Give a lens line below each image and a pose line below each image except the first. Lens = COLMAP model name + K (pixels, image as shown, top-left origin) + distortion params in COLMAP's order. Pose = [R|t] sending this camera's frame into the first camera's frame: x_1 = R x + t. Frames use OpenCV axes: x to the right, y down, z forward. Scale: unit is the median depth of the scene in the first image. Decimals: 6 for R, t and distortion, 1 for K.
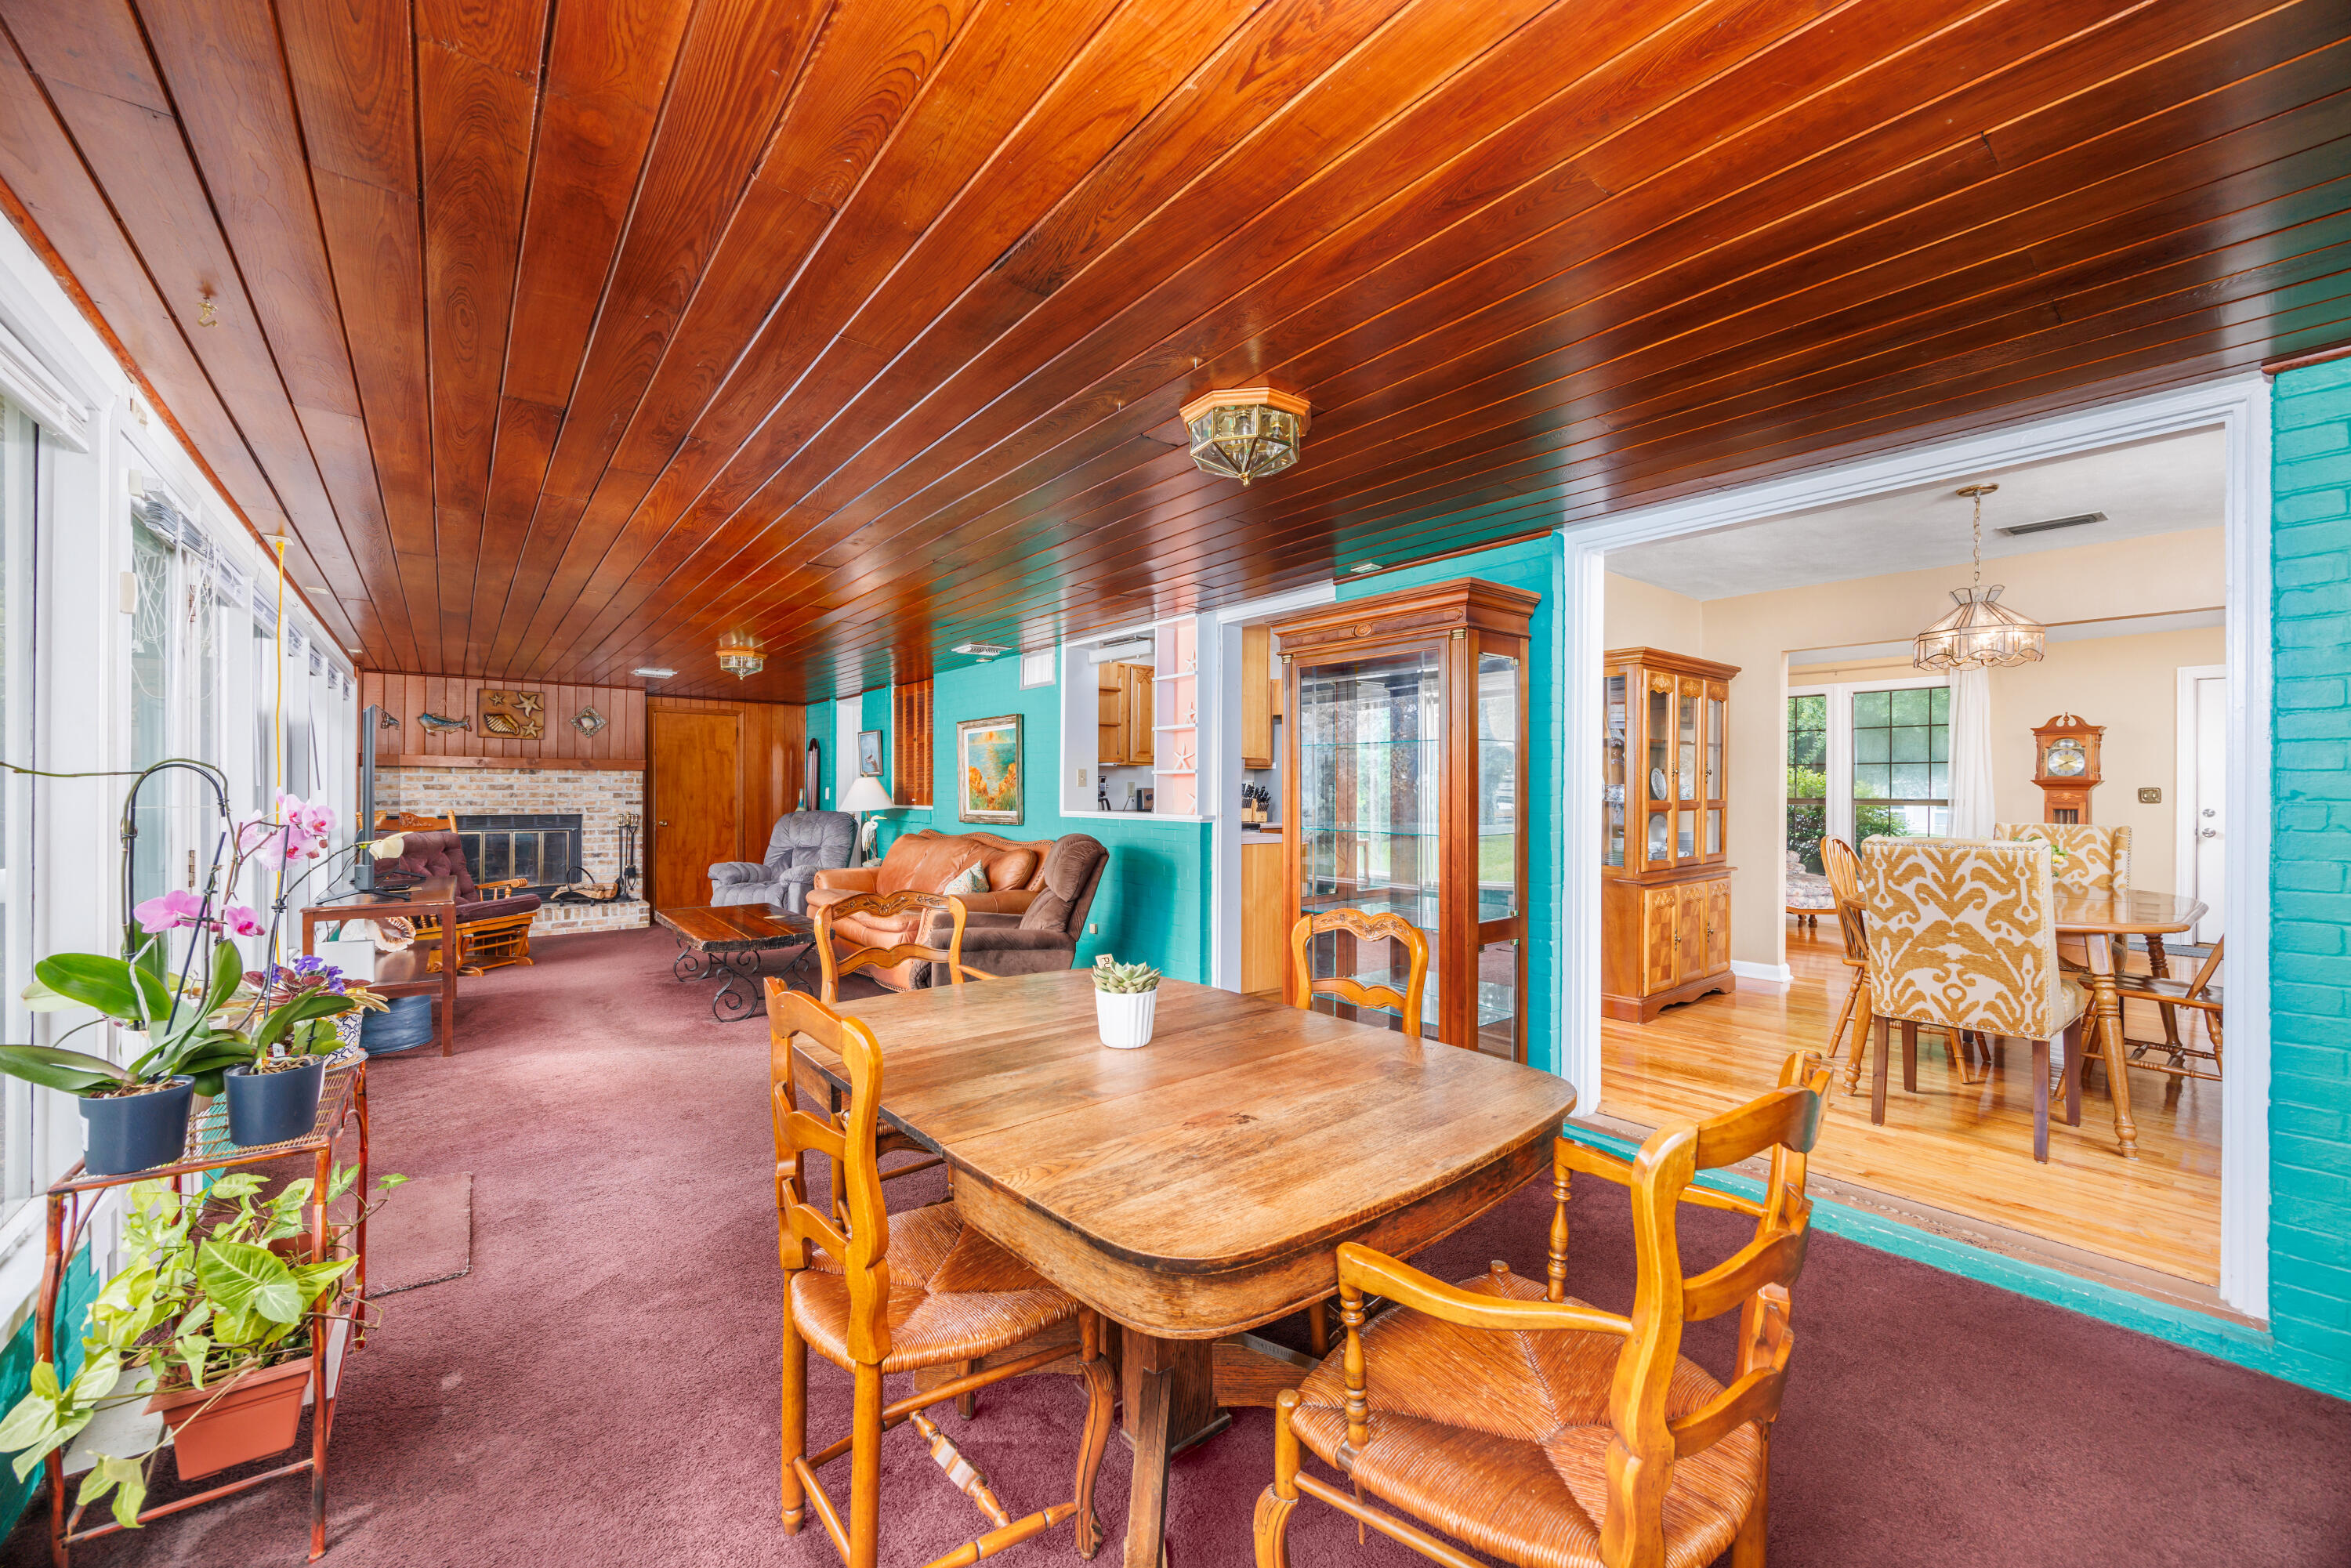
lens RADIAL K [[902.1, 0, 1177.7], [0, 902.1, 788.6], [0, 0, 1]] dist [0.001483, 0.000064]
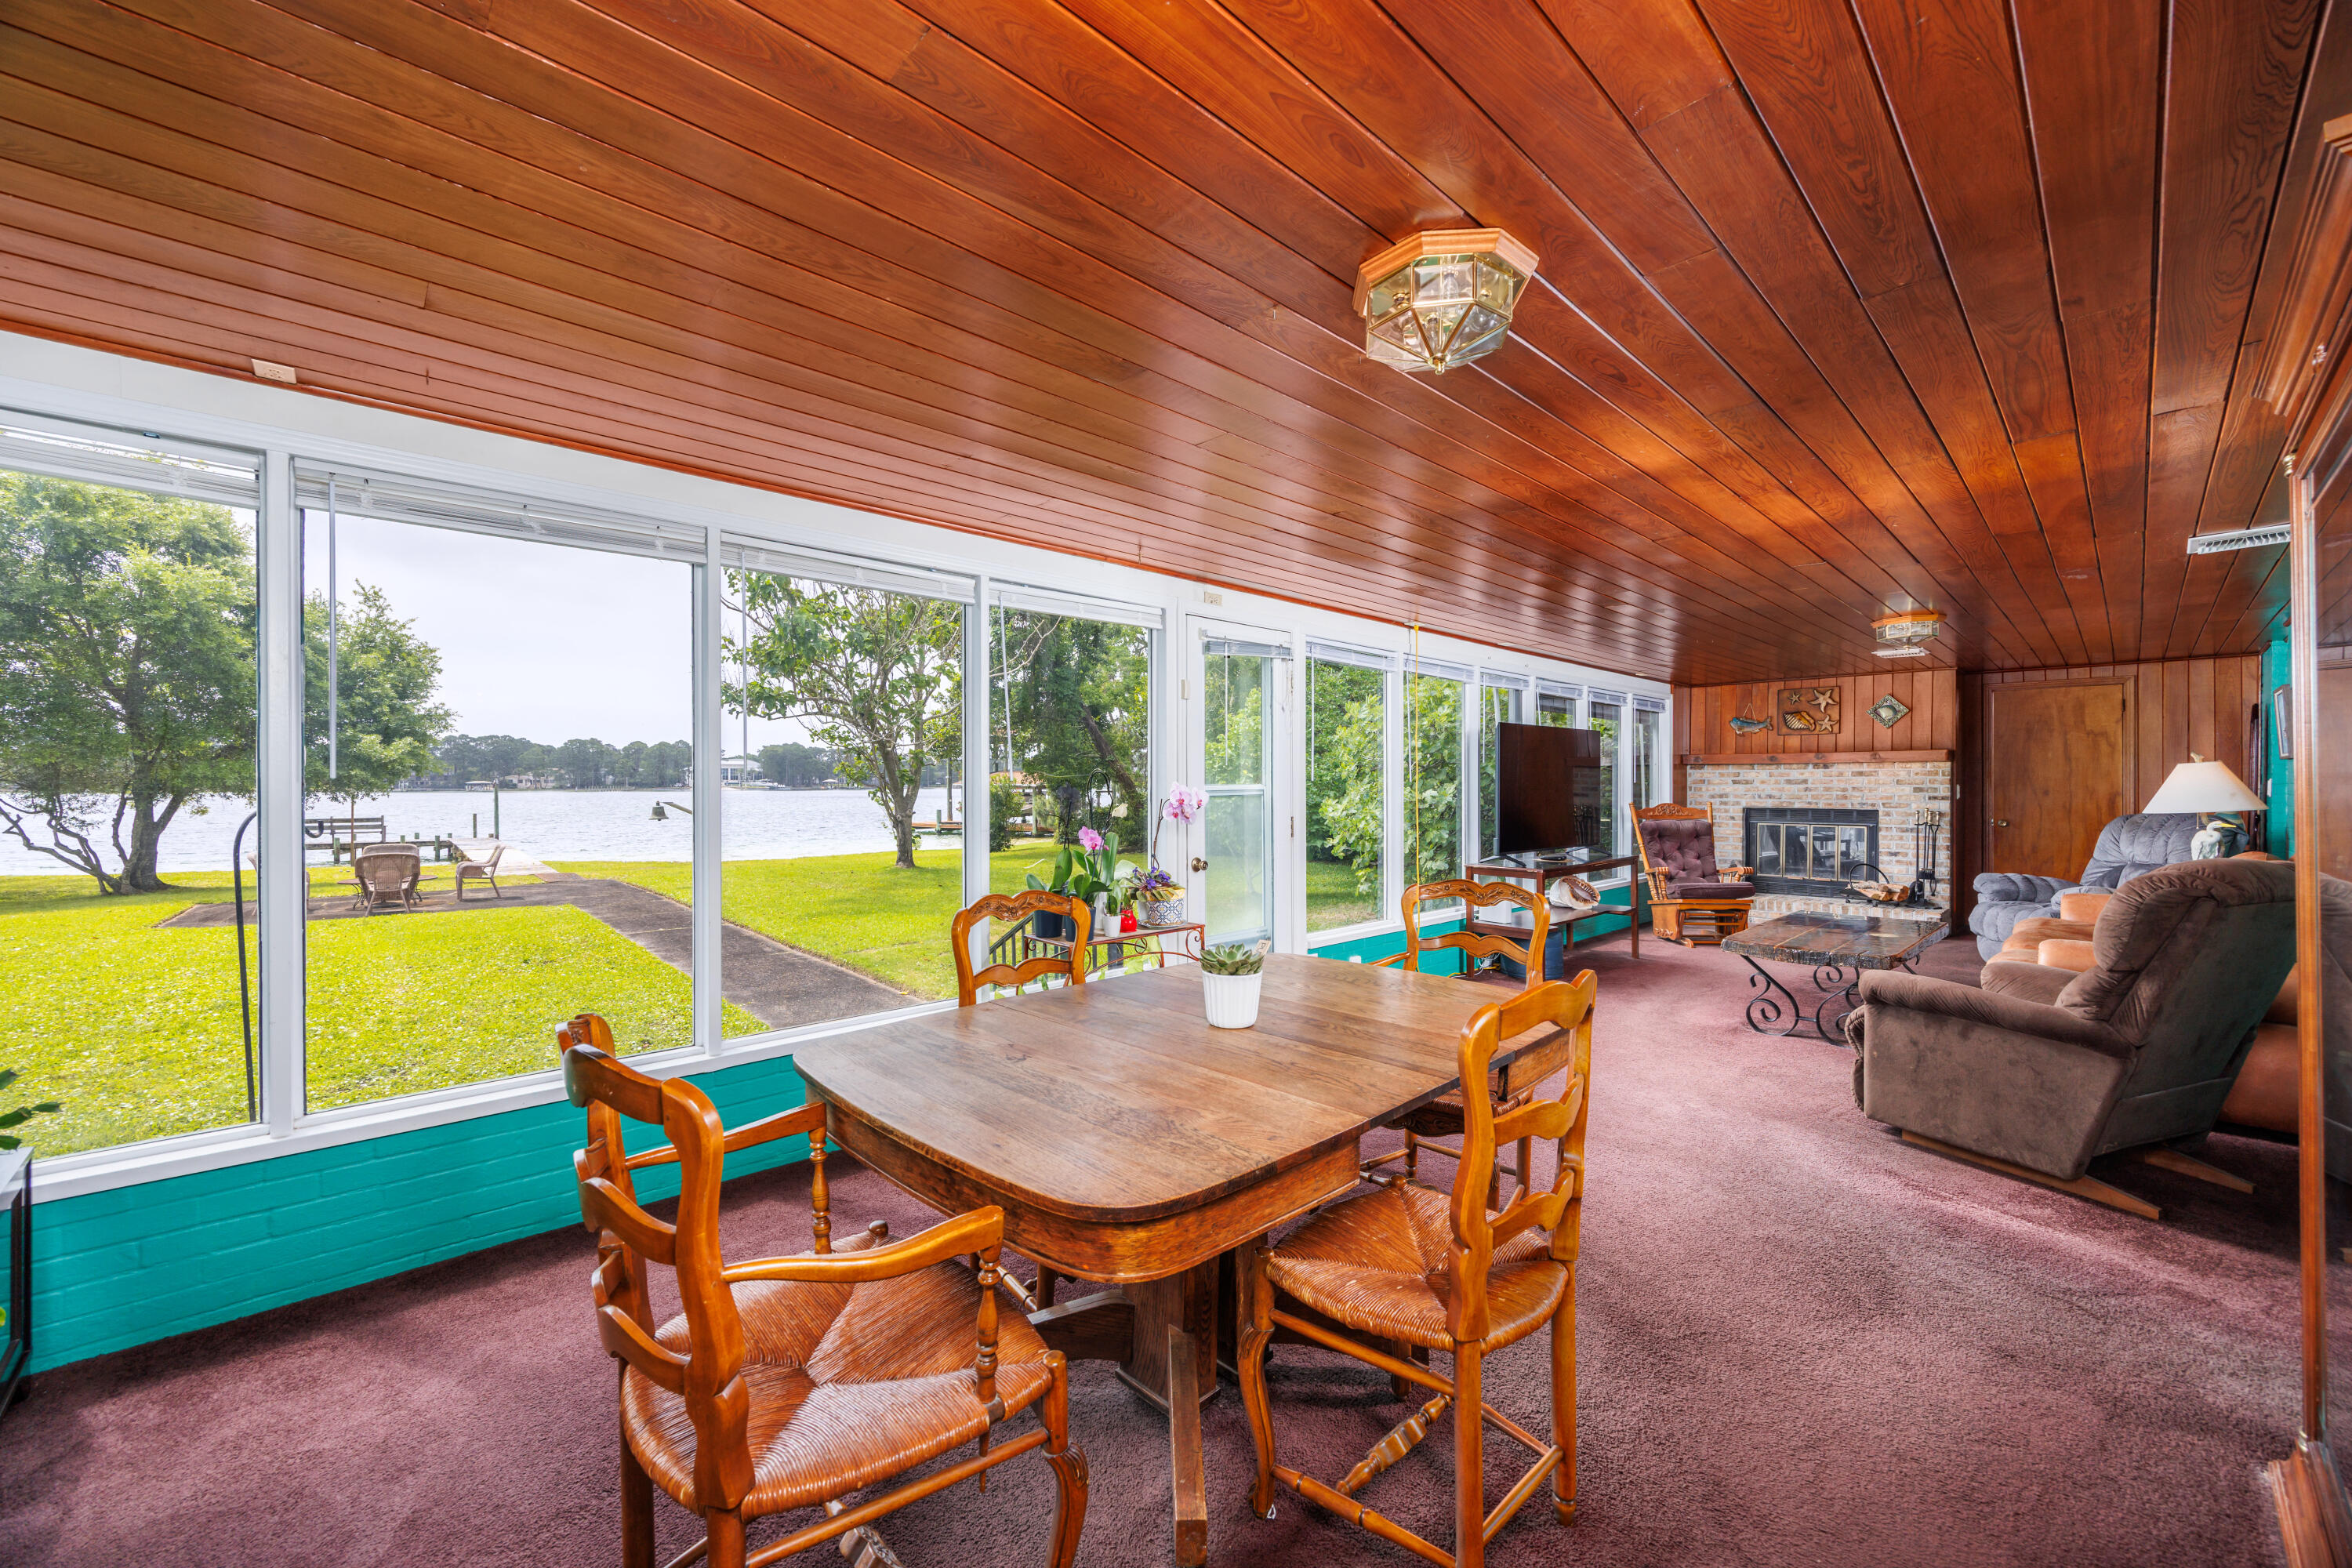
lens RADIAL K [[902.5, 0, 1192.1], [0, 902.5, 786.0], [0, 0, 1]] dist [0.001483, 0.000064]
pose [[0.069838, -0.003883, -0.997551, 0.240048], [0.003557, 0.999987, -0.003643, 0.004767], [0.997552, -0.003294, 0.069851, 0.221229]]
